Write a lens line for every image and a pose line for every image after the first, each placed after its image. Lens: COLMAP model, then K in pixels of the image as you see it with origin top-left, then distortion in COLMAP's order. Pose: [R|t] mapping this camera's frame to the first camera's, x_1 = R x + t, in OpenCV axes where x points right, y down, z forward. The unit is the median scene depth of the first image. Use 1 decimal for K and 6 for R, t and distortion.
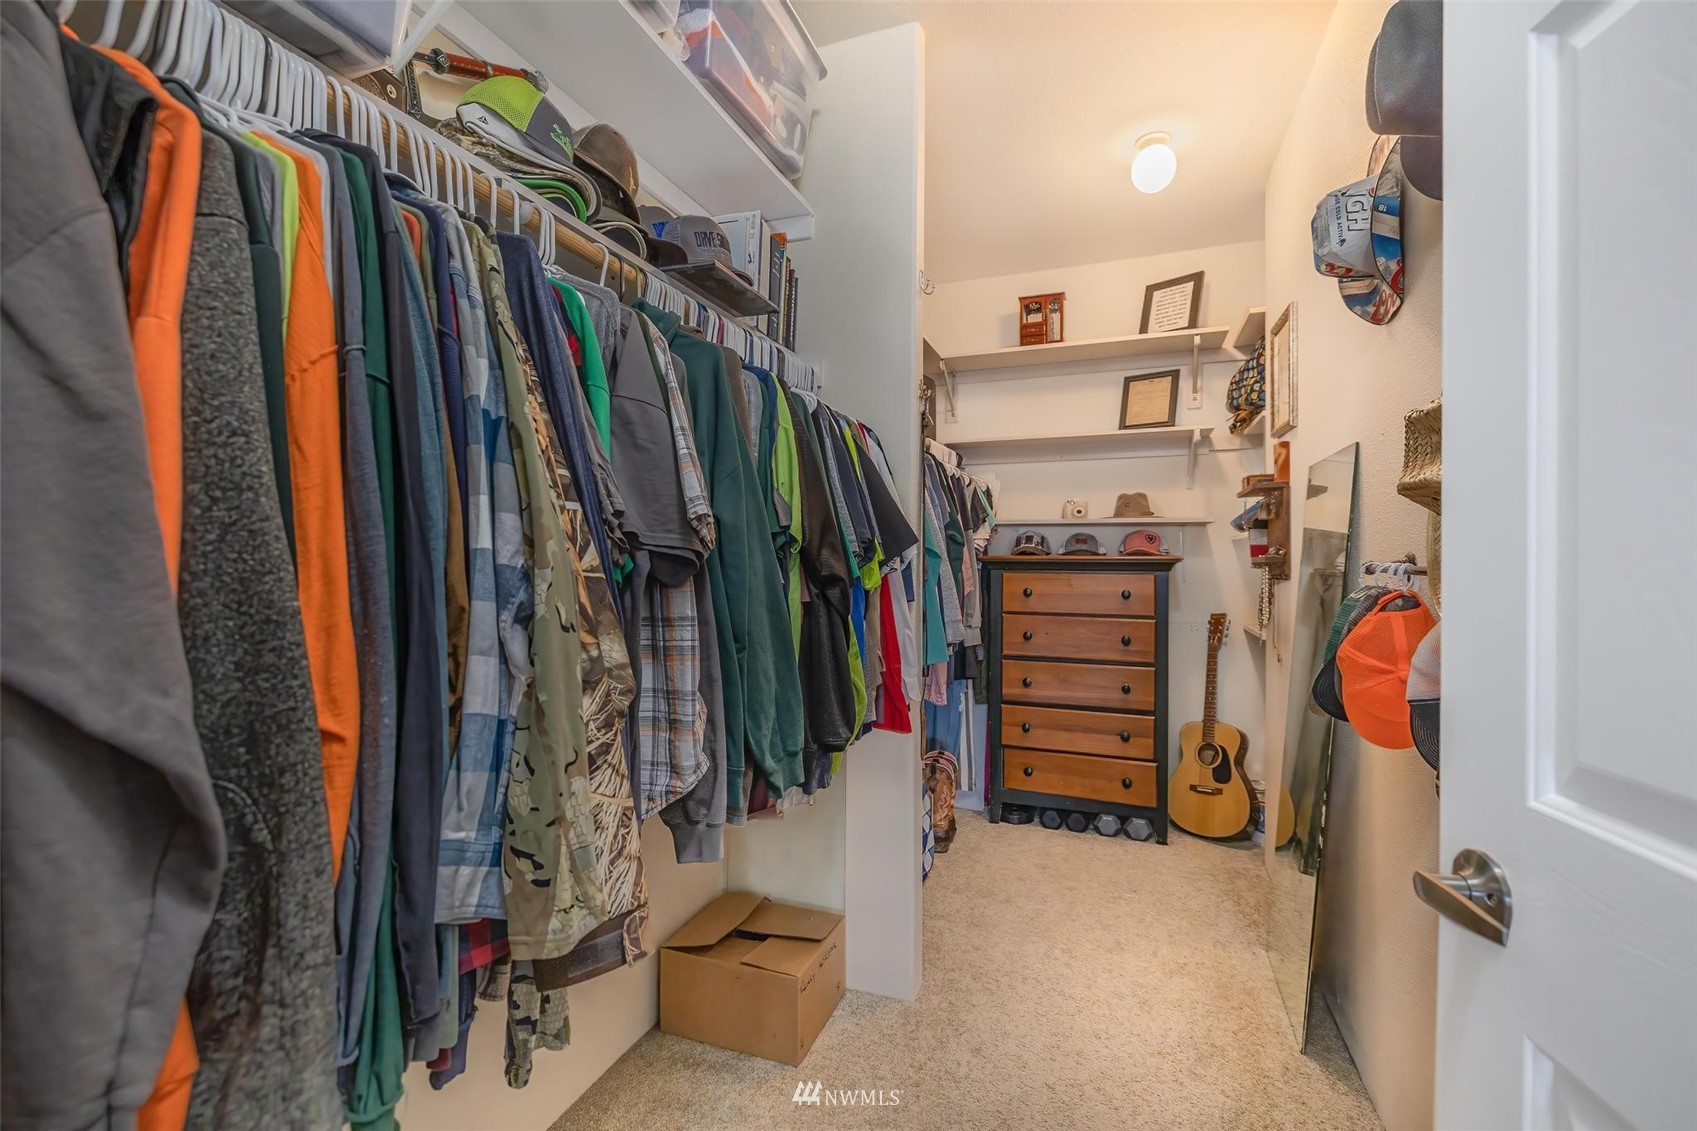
lens RADIAL K [[711.0, 0, 850.6], [0, 711.0, 563.1], [0, 0, 1]] dist [-0.002606, 0.000302]
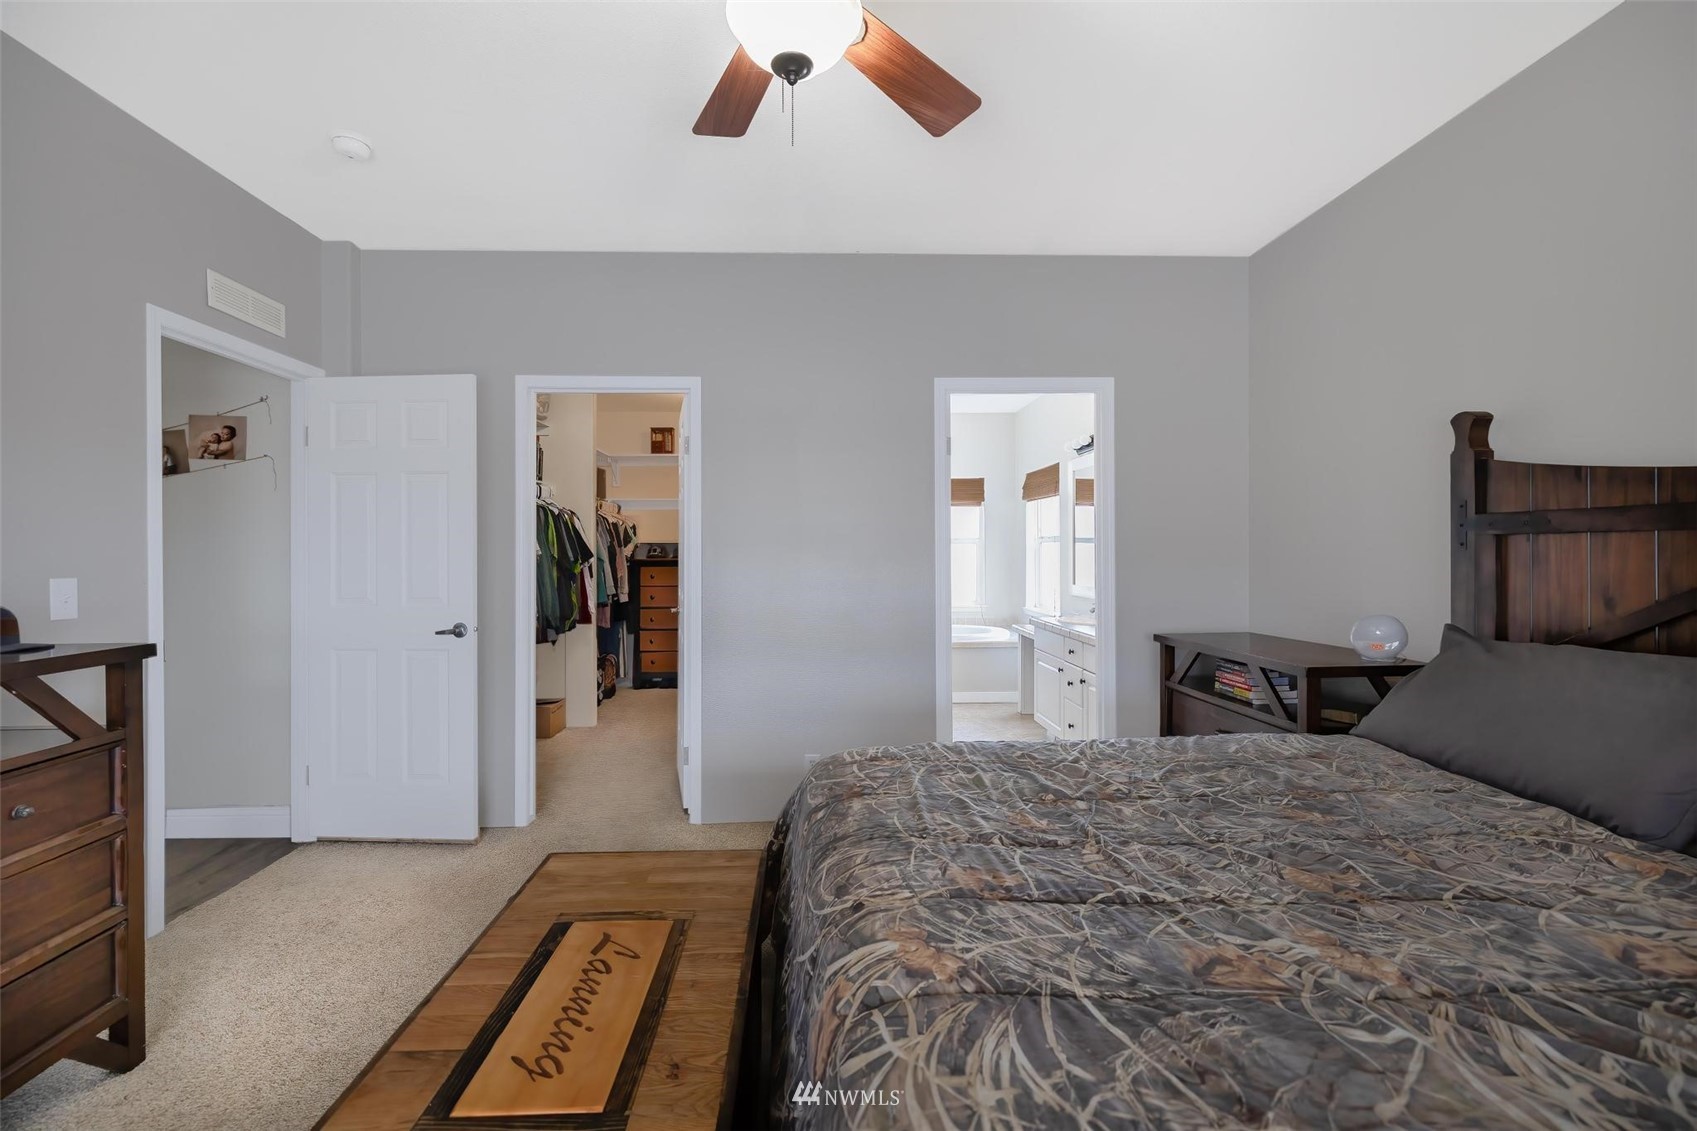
lens RADIAL K [[711.0, 0, 848.4], [0, 711.0, 563.0], [0, 0, 1]] dist [-0.002606, 0.000302]
pose [[0.911719, -0.005749, 0.410774, -0.102184], [0.003794, 0.999977, 0.005574, -0.011404], [-0.410797, -0.003524, 0.911720, -1.409928]]
